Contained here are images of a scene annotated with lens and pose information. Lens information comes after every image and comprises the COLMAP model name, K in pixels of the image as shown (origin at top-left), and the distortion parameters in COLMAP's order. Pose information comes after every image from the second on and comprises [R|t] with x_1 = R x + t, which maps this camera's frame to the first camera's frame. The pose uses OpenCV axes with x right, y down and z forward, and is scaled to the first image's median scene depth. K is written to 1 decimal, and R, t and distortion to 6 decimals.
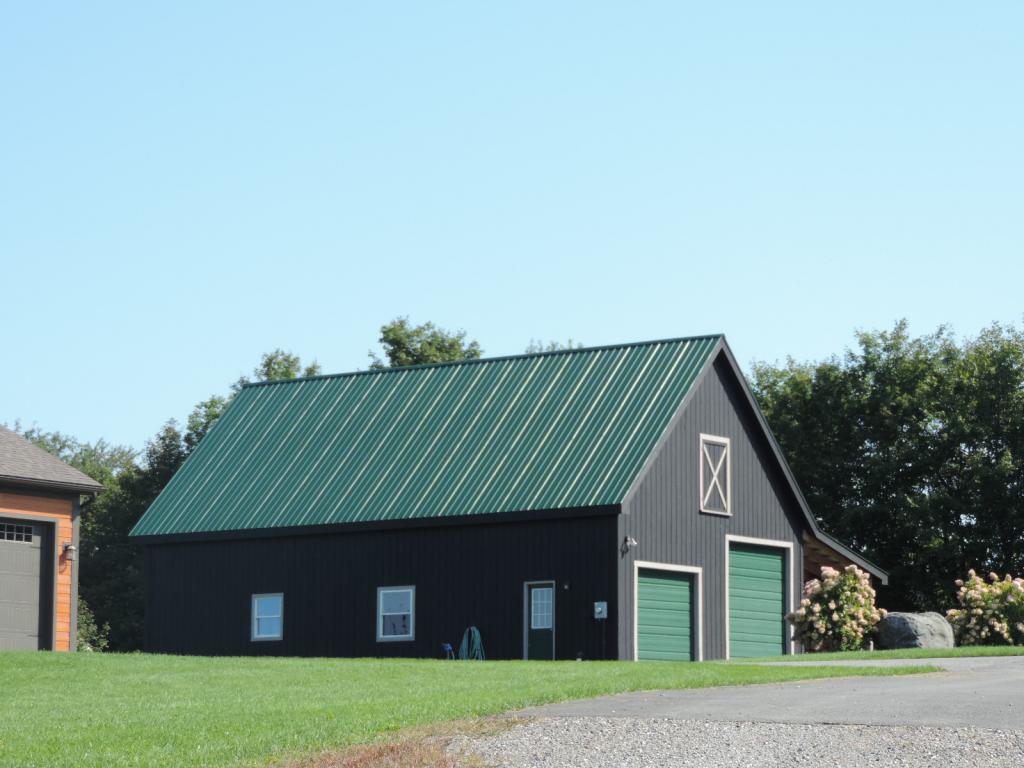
lens RADIAL K [[2961.7, 0, 513.2], [0, 2961.7, 384.0], [0, 0, 1]] dist [0.242788, 0.000000]
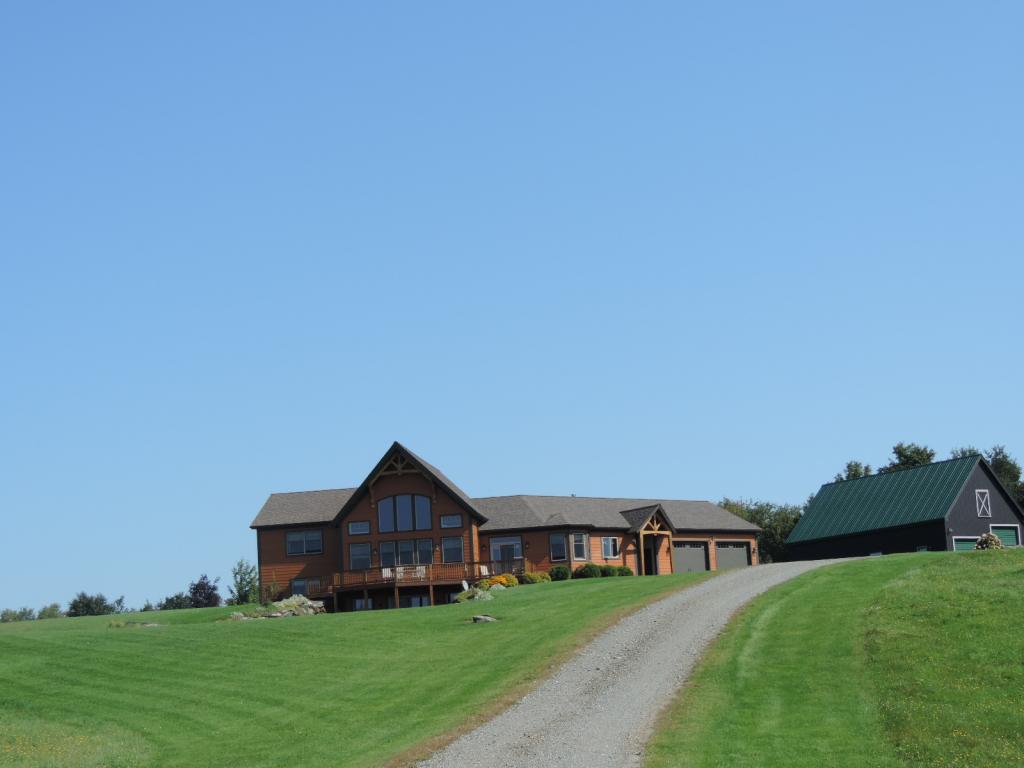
lens RADIAL K [[1771.3, 0, 512.3], [0, 1771.3, 383.3], [0, 0, 1]] dist [-0.029182, 0.000000]
pose [[0.946815, -0.116212, -0.300059, 0.157344], [0.103908, 0.992969, -0.056699, -0.033750], [0.304539, 0.022504, 0.952234, -0.730098]]
